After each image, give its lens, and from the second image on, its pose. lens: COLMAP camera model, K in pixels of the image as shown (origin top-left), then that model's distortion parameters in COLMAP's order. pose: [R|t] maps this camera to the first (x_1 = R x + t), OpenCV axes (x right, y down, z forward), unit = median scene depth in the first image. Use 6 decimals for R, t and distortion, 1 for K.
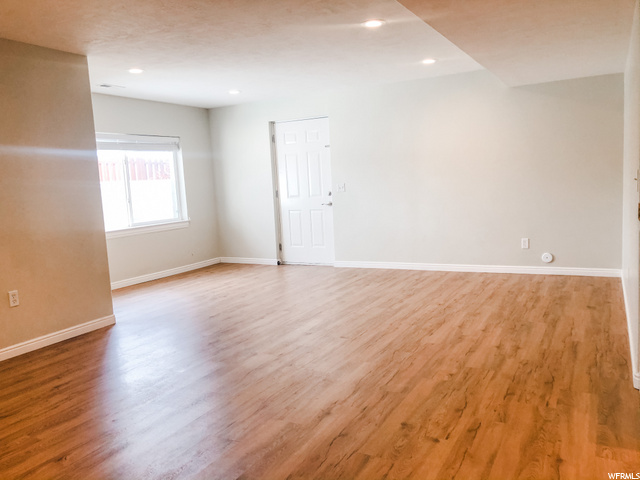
lens RADIAL K [[528.9, 0, 320.0], [0, 528.9, 240.0], [0, 0, 1]] dist [0.040284, -0.007771]
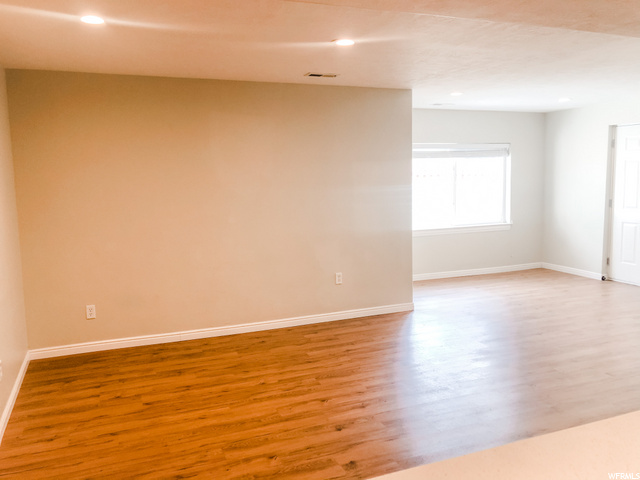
lens RADIAL K [[528.9, 0, 320.0], [0, 528.9, 240.0], [0, 0, 1]] dist [0.040284, -0.007771]
pose [[0.772588, 0.112772, -0.624812, 0.179845], [-0.093328, 0.993581, 0.063931, -0.056754], [0.628011, 0.008920, 0.778154, -0.061468]]
